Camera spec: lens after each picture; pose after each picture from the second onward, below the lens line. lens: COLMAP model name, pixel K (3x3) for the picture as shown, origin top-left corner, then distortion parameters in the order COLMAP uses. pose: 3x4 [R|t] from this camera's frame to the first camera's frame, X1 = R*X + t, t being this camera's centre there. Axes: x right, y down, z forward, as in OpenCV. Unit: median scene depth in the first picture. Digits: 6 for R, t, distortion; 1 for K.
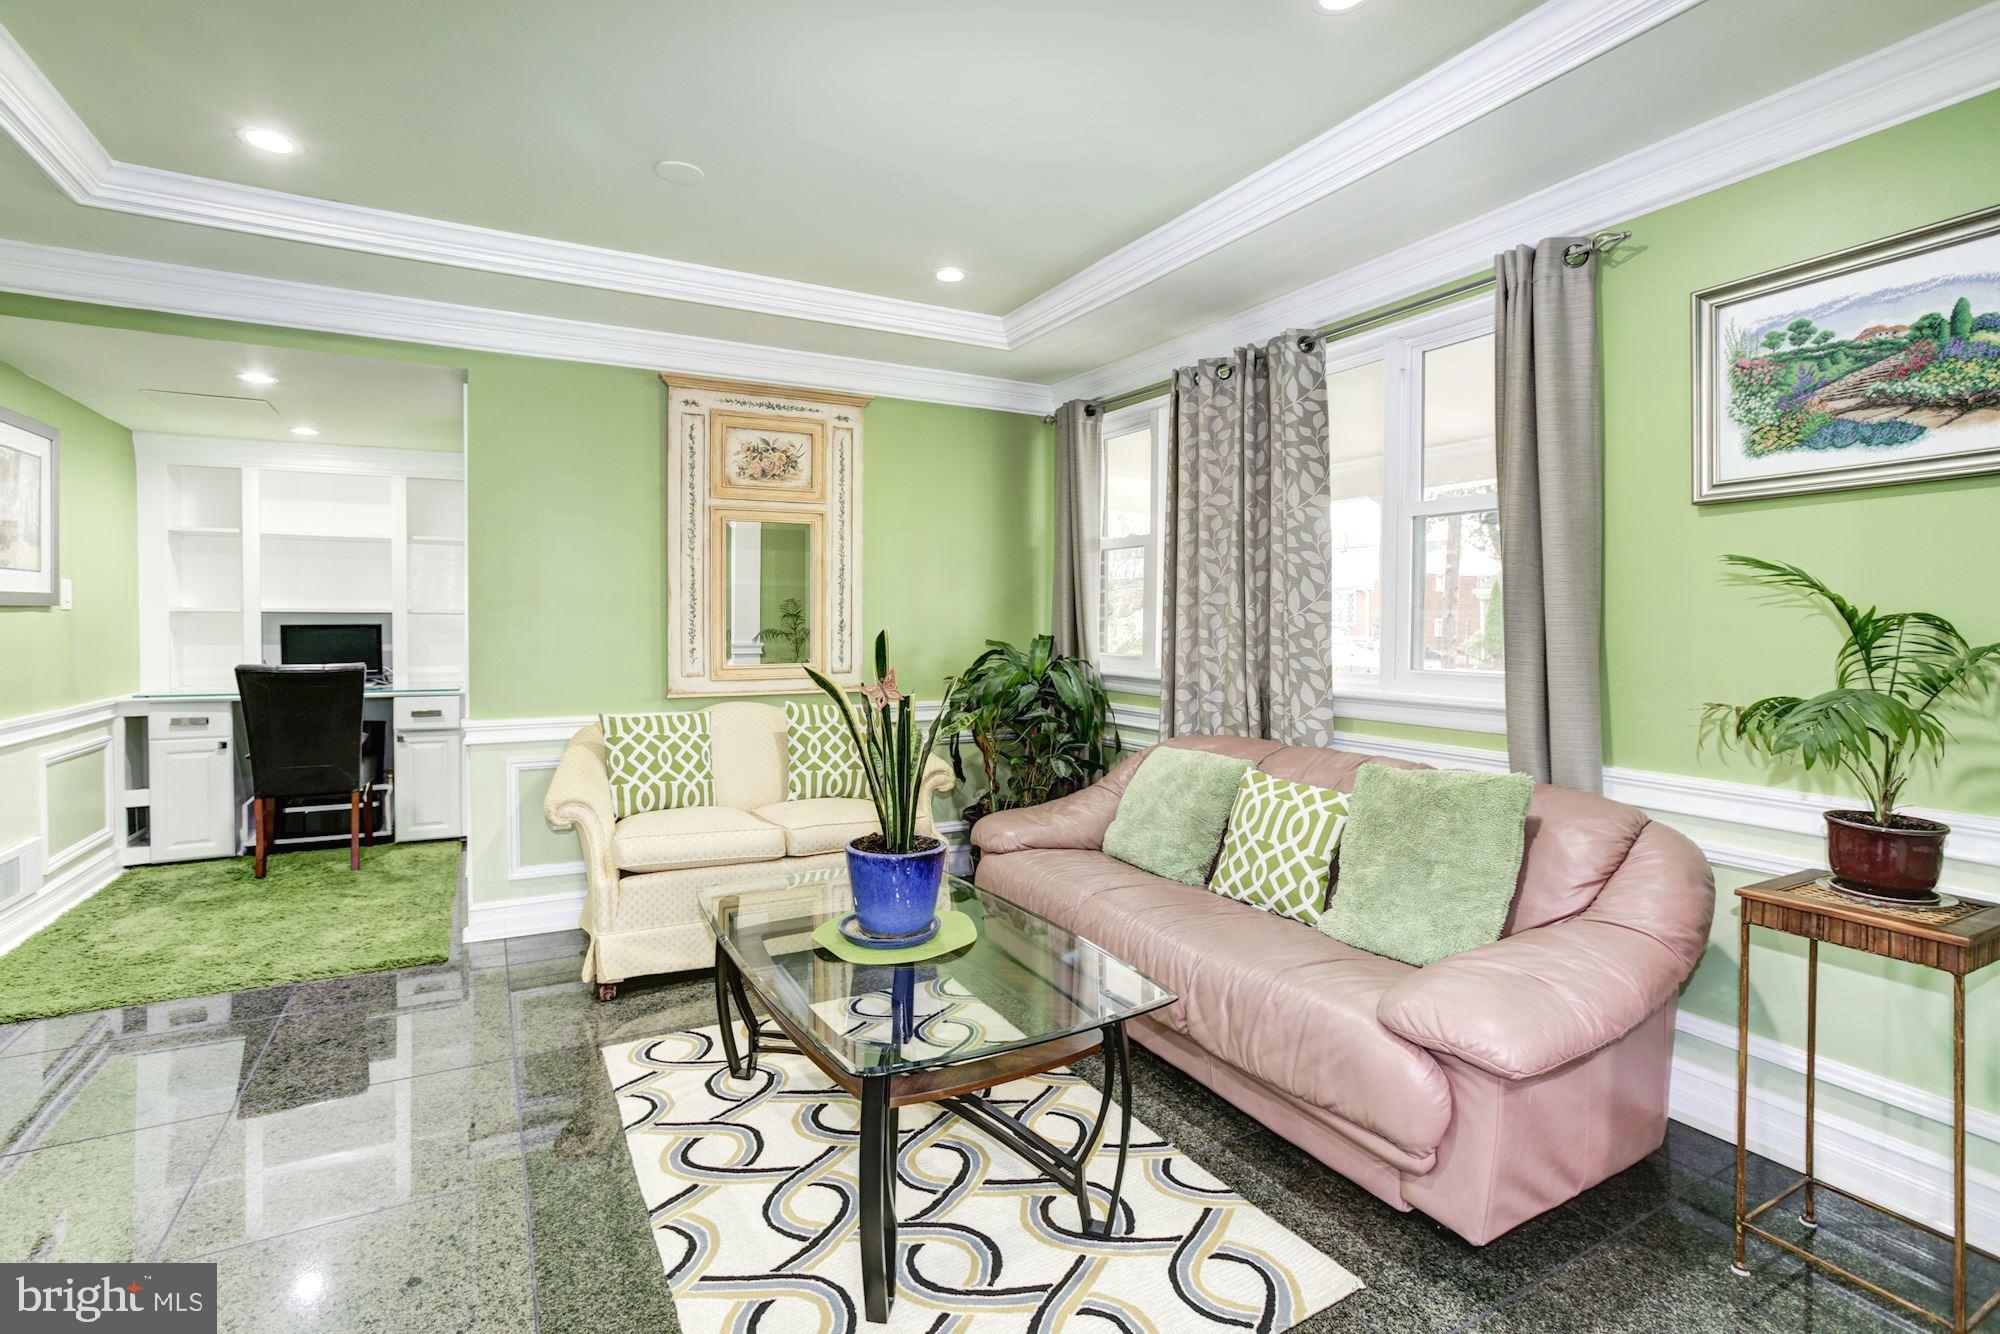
lens RADIAL K [[930.5, 0, 979.5], [0, 930.5, 640.5], [0, 0, 1]] dist [-0.002207, 0.000249]
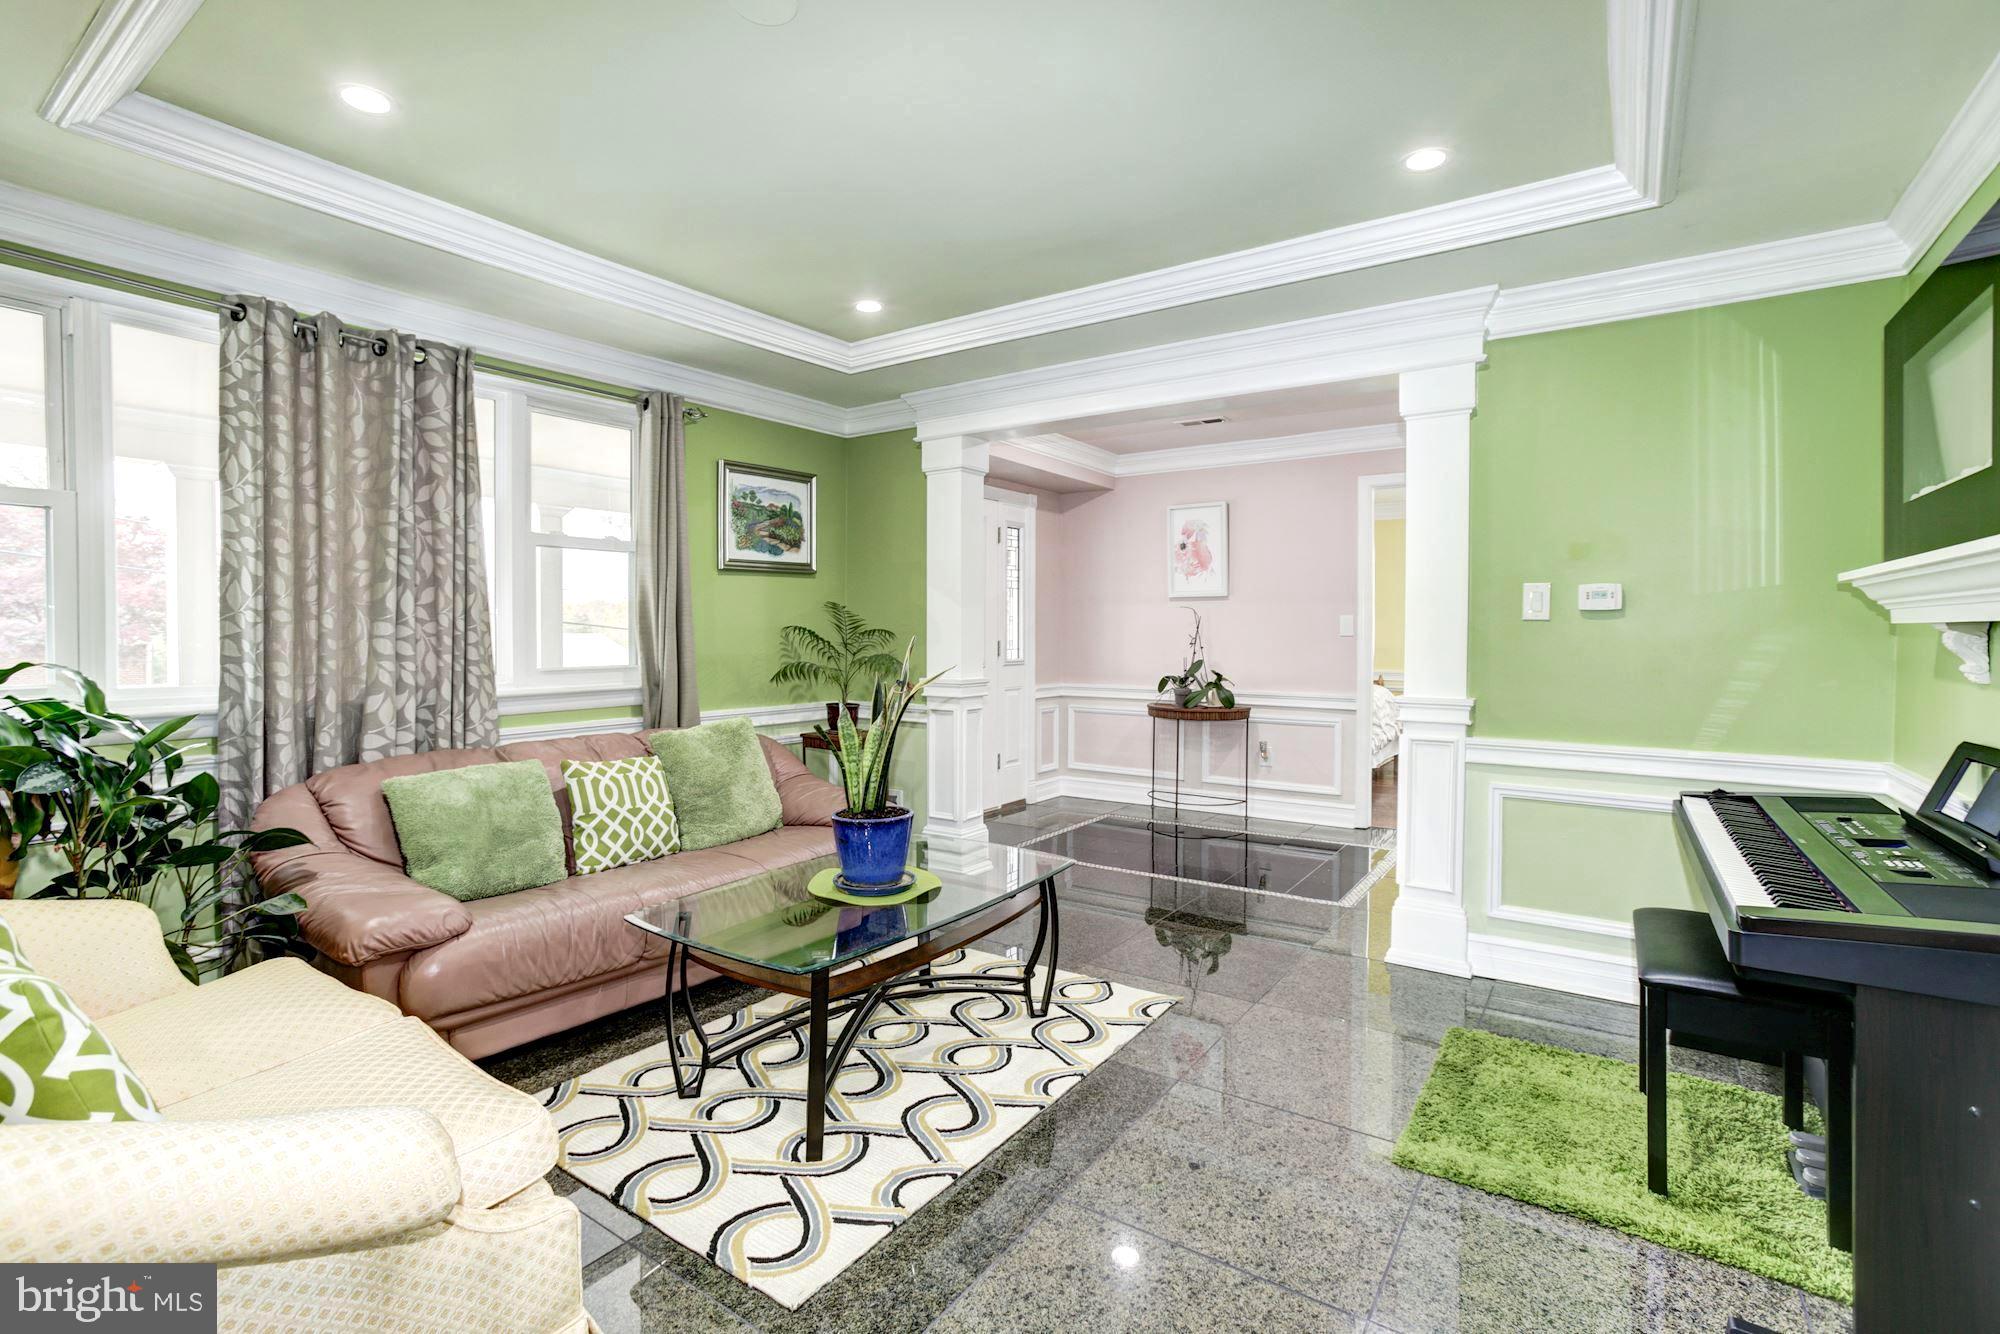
lens RADIAL K [[906.9, 0, 983.3], [0, 906.9, 628.5], [0, 0, 1]] dist [-0.002912, 0.000489]
pose [[-0.432238, -0.006338, 0.901737, -1.241098], [0.018109, 0.999713, 0.015707, -0.042091], [-0.901578, 0.023118, -0.431999, 1.387796]]
